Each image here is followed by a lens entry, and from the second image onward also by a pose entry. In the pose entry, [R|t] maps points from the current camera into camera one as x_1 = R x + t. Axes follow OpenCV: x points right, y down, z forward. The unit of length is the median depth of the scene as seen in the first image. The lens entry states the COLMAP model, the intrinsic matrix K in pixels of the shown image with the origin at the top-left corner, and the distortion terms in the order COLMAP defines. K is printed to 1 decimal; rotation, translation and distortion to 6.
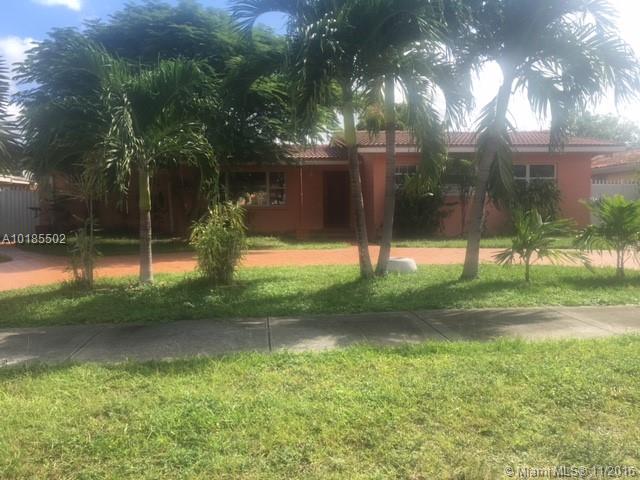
lens RADIAL K [[540.8, 0, 320.0], [0, 540.8, 240.0], [0, 0, 1]] dist [-0.003439, -0.005145]
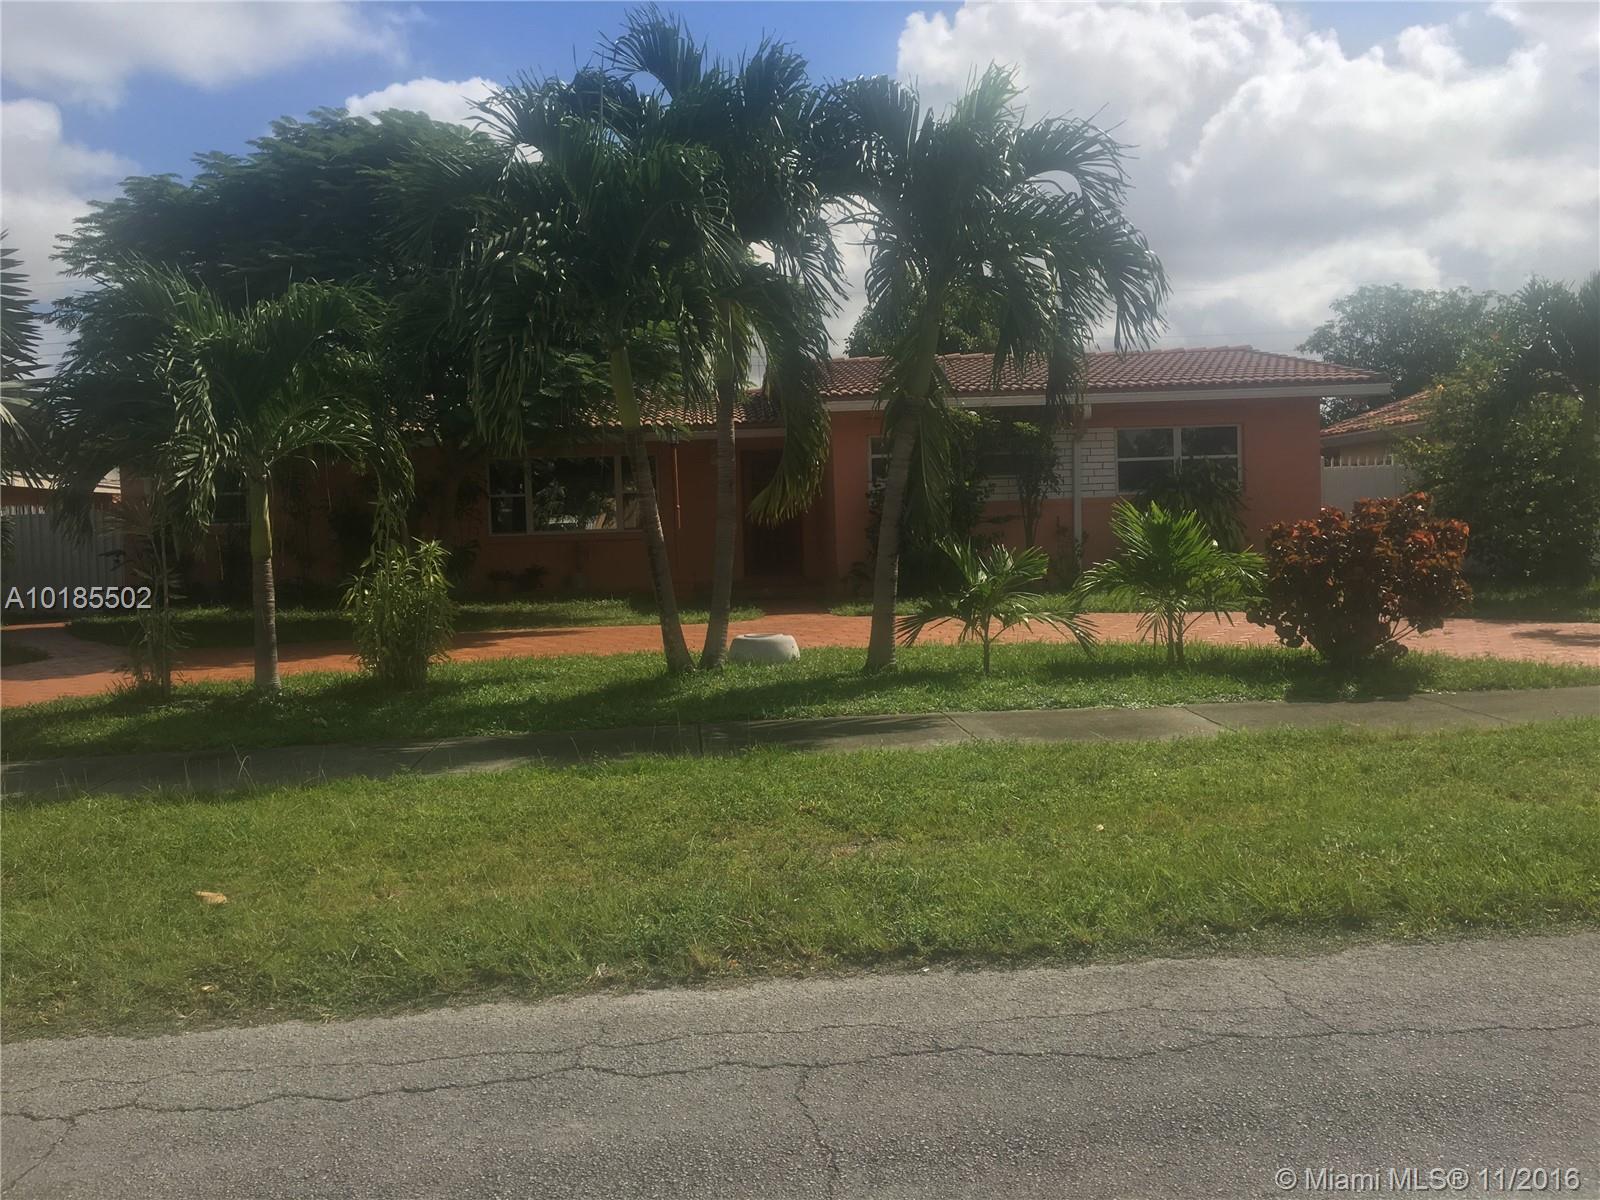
lens RADIAL K [[1348.7, 0, 798.8], [0, 1348.7, 605.1], [0, 0, 1]] dist [-0.007218, -0.001797]
pose [[0.998928, -0.022490, -0.040456, 0.311147], [0.022468, 0.999747, -0.000997, 0.008846], [0.040468, 0.000087, 0.999181, -0.388640]]
